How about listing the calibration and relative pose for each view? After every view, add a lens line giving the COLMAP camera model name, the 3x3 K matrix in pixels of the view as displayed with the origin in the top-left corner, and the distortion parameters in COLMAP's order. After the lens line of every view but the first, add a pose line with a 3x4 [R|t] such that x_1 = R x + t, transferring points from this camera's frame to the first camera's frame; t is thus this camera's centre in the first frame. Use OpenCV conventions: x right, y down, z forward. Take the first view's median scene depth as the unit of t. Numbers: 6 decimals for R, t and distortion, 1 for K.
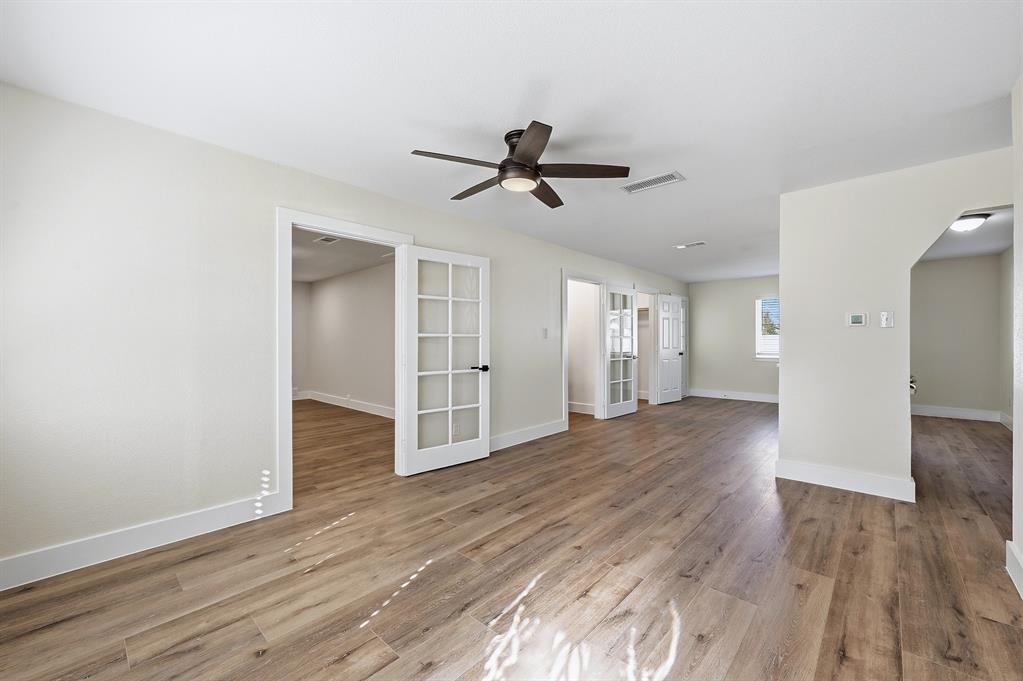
lens RADIAL K [[407.0, 0, 511.2], [0, 407.0, 346.5], [0, 0, 1]] dist [-0.002980, 0.000213]
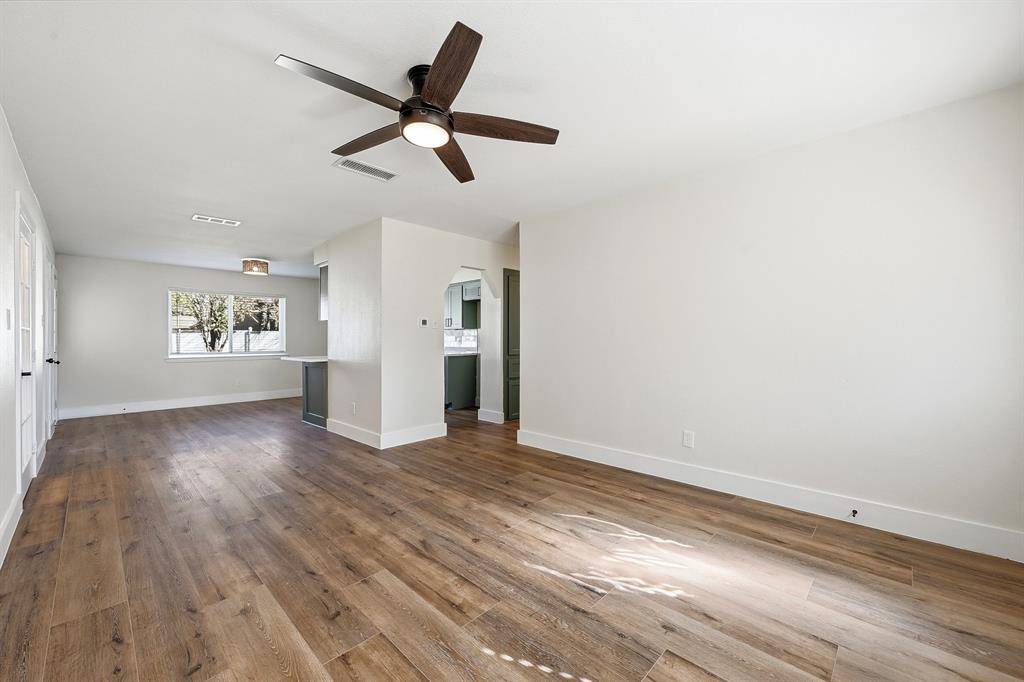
lens RADIAL K [[407.4, 0, 510.4], [0, 407.4, 345.5], [0, 0, 1]] dist [-0.002980, 0.000213]
pose [[0.021429, -0.011949, 0.999699, -0.885584], [0.014539, 0.999827, 0.011639, 0.003495], [-0.999665, 0.014286, 0.021599, 0.942273]]
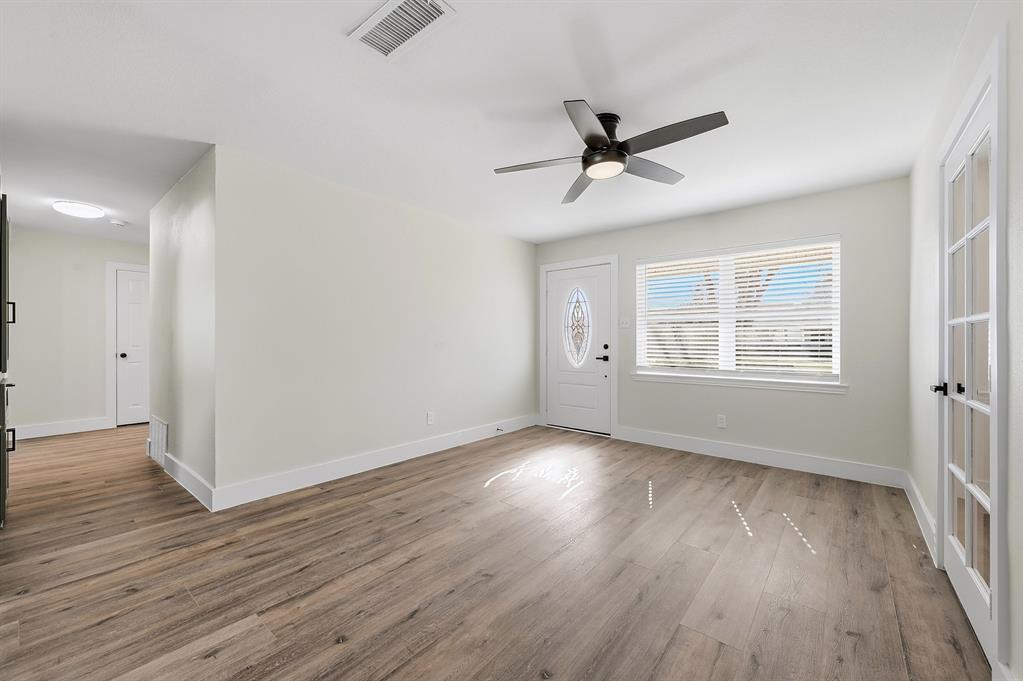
lens RADIAL K [[407.0, 0, 516.1], [0, 407.0, 335.5], [0, 0, 1]] dist [-0.002980, 0.000213]
pose [[-0.997632, -0.001380, -0.068764, 0.340189], [-0.001273, 0.999998, -0.001602, -0.010043], [0.068766, -0.001511, -0.997632, 2.244766]]
